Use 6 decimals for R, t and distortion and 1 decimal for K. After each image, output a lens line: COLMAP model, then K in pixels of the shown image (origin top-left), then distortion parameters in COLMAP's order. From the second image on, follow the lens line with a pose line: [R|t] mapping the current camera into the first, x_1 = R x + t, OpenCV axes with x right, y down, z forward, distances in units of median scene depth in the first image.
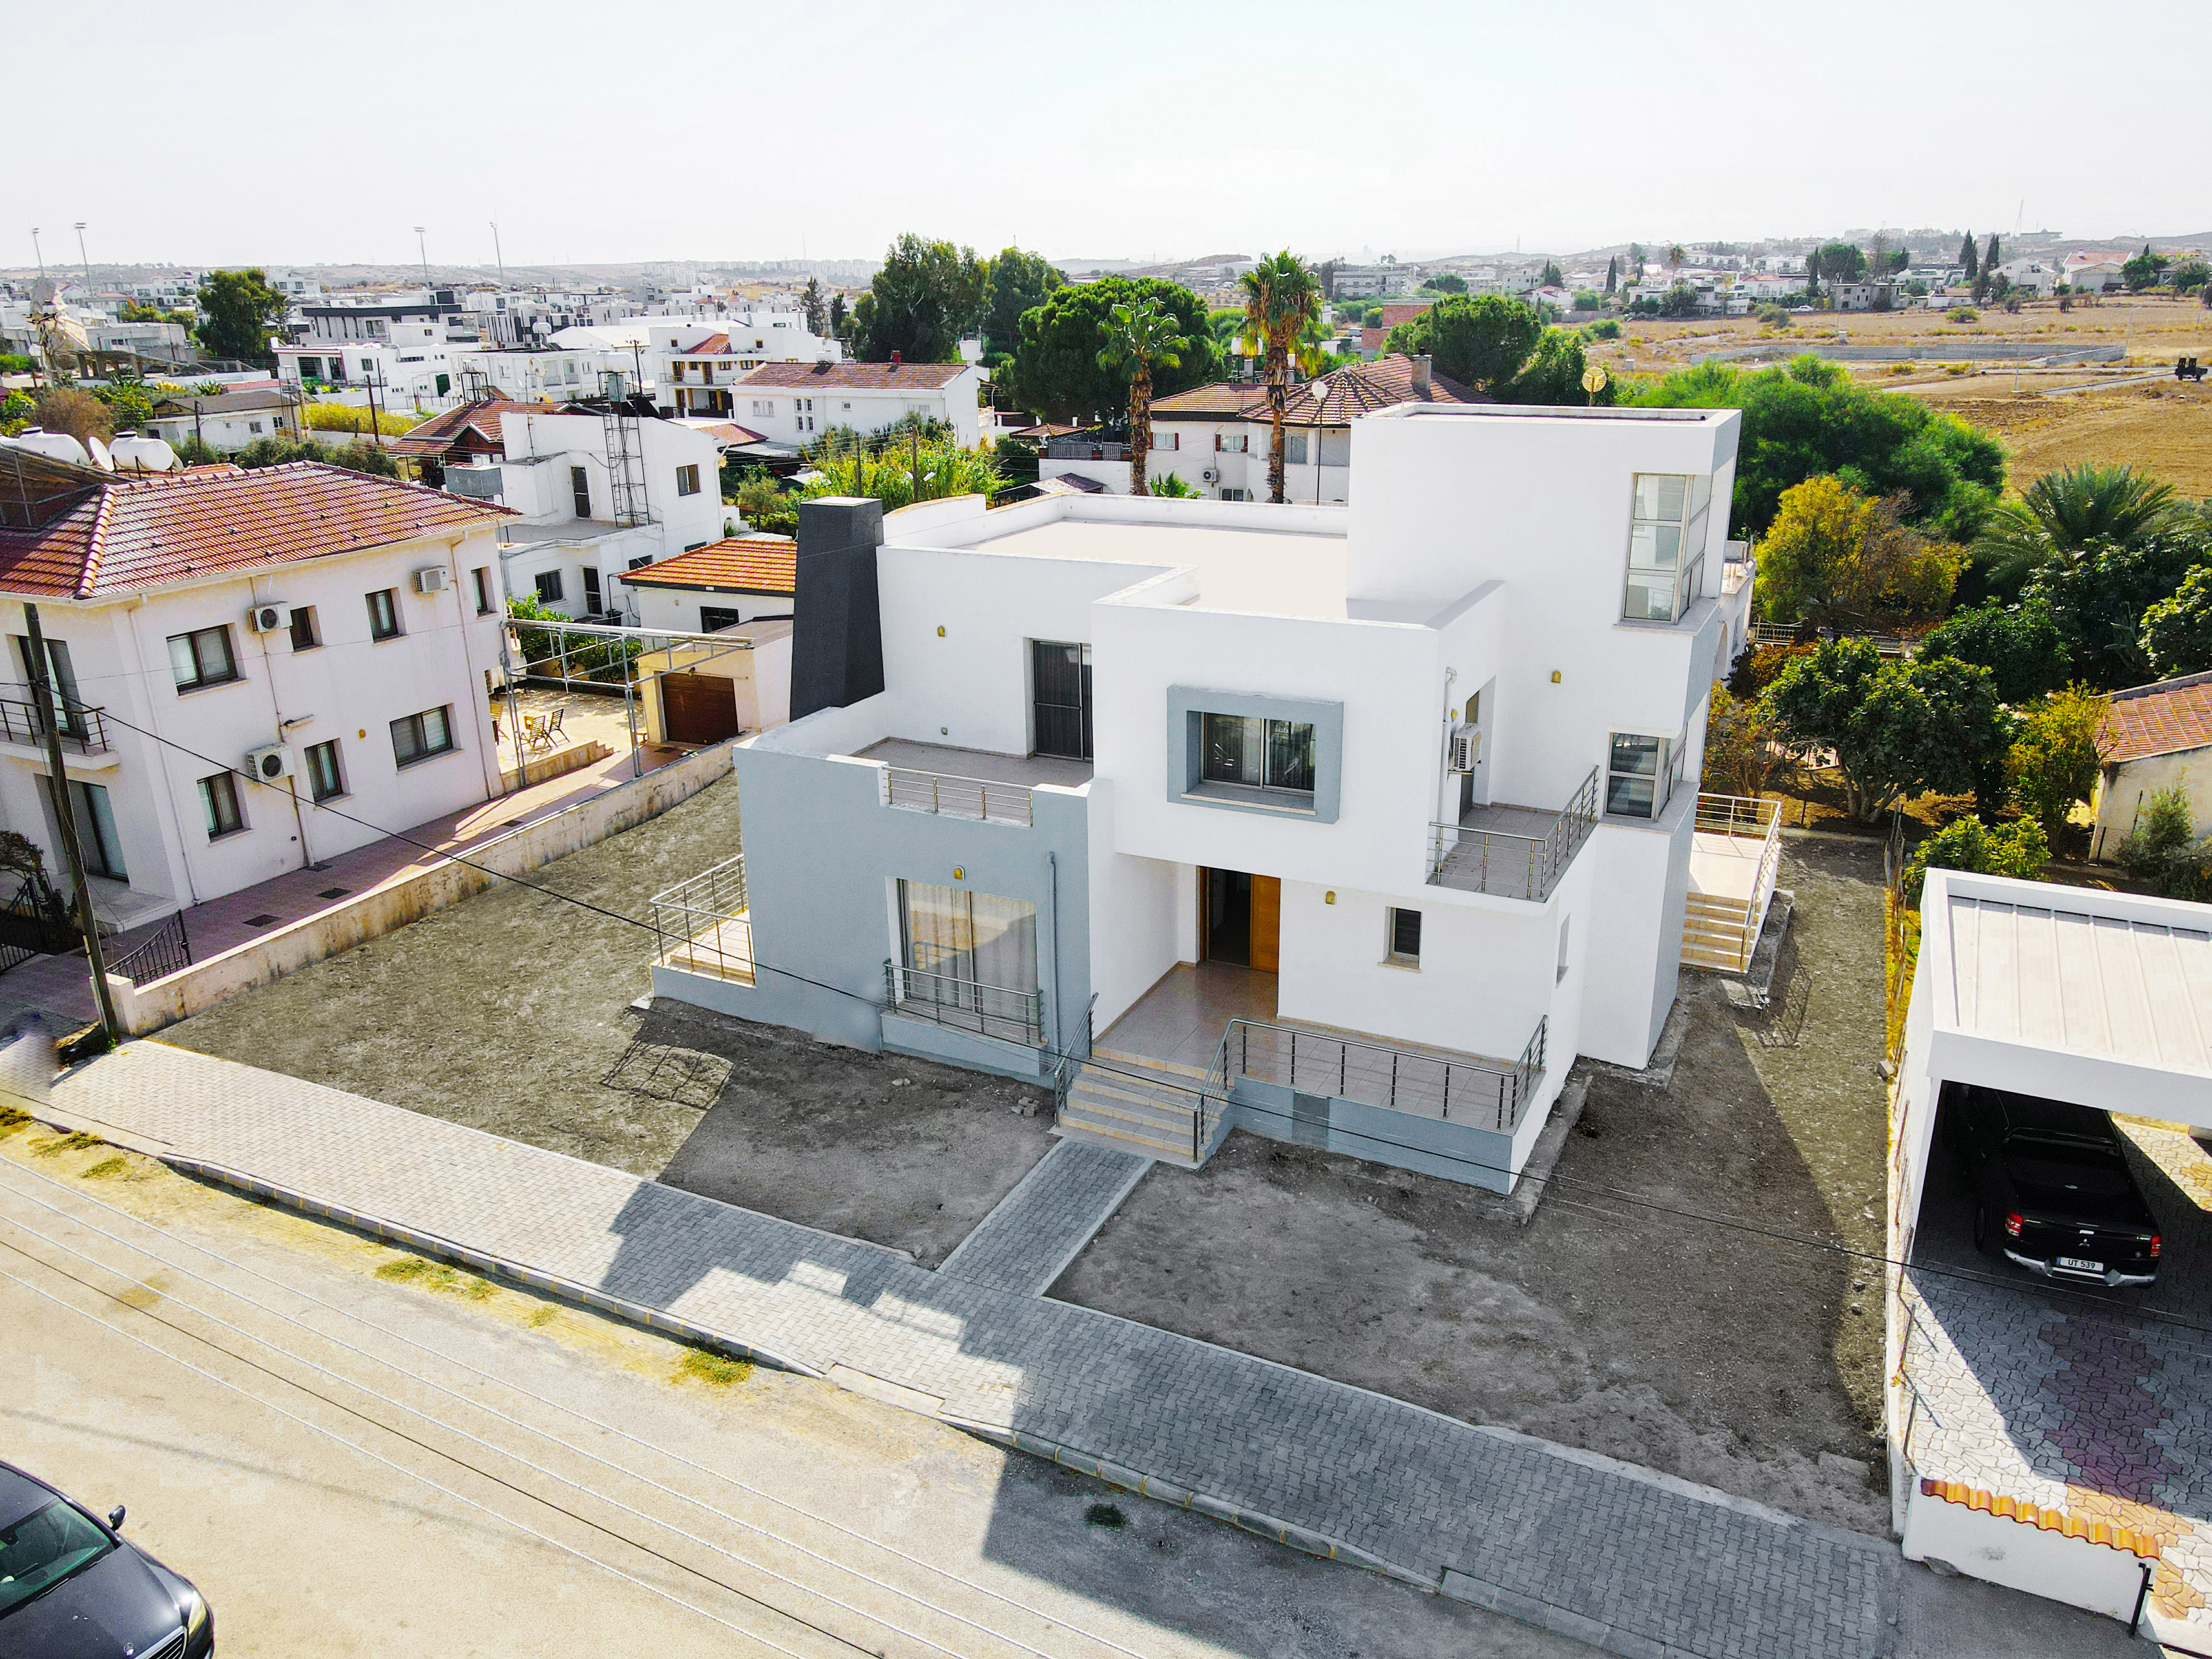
lens RADIAL K [[1620.9, 0, 1099.7], [0, 1620.9, 840.8], [0, 0, 1]] dist [0.012254, 0.003968]
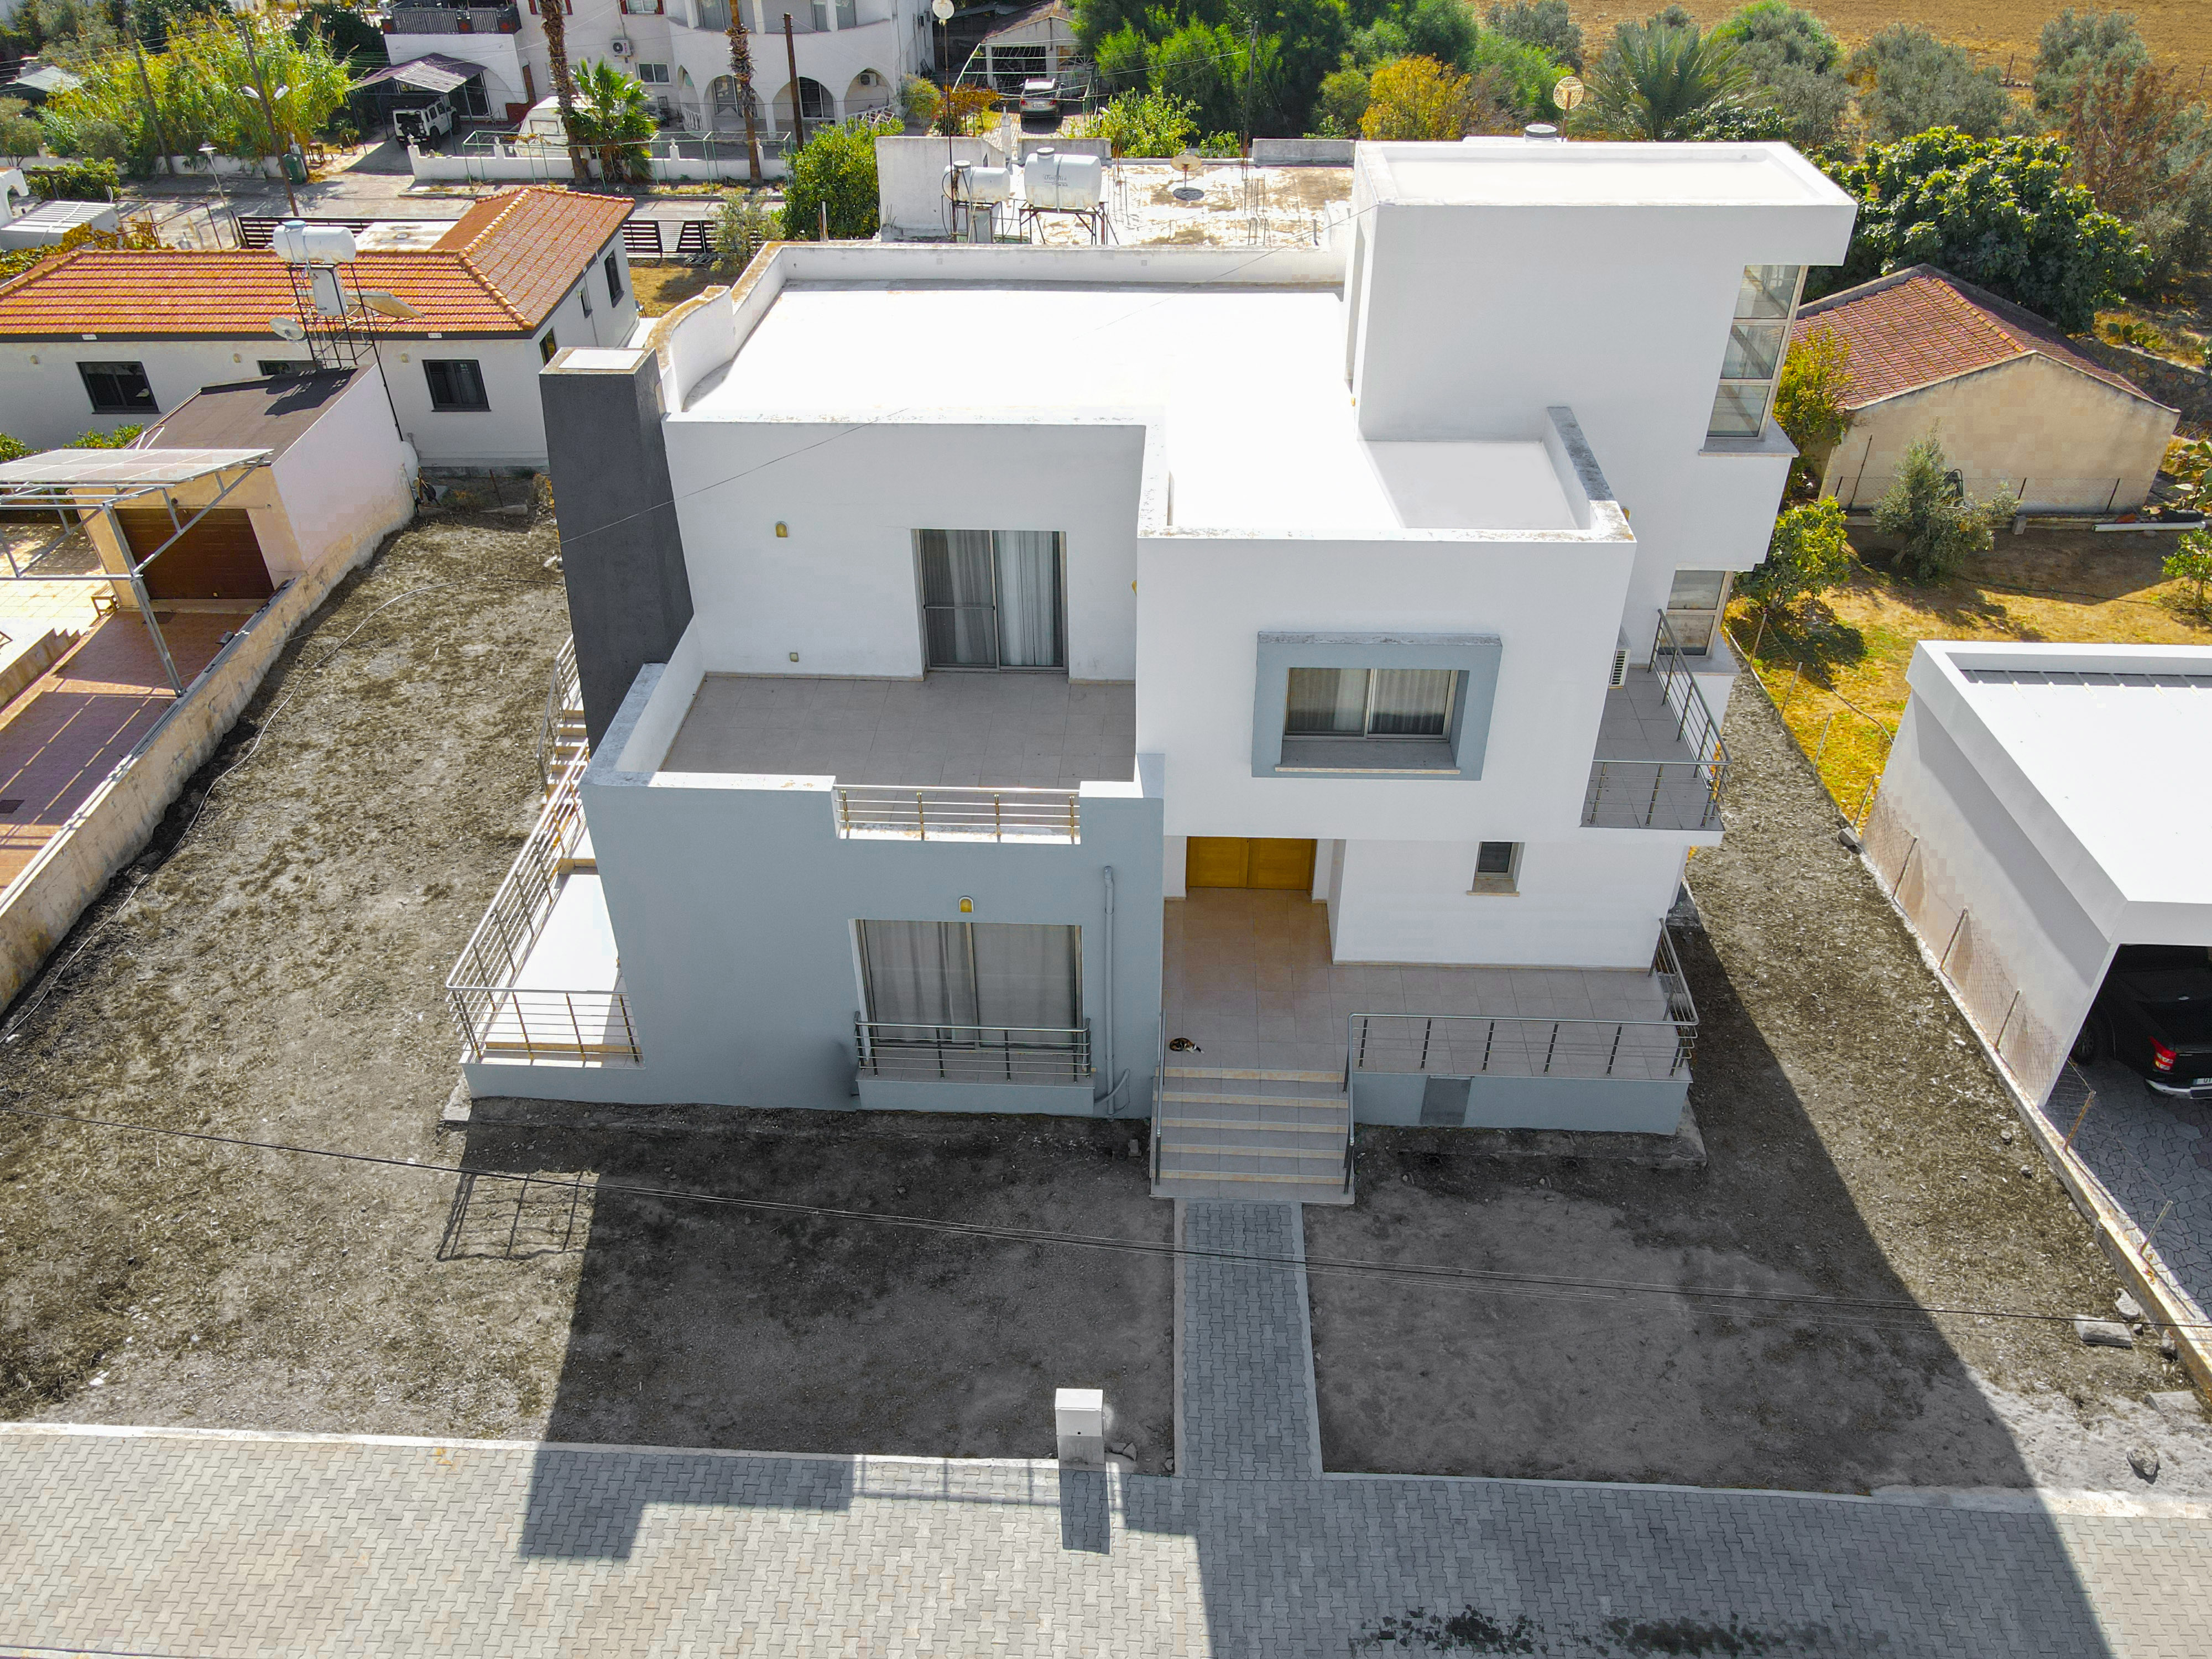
lens RADIAL K [[1620.9, 0, 1100.8], [0, 1620.9, 842.0], [0, 0, 1]] dist [0.012254, 0.003968]
pose [[0.913361, -0.232472, 0.334258, -0.249708], [0.130460, 0.944785, 0.300603, -0.204816], [-0.385683, -0.230952, 0.893258, 0.292288]]
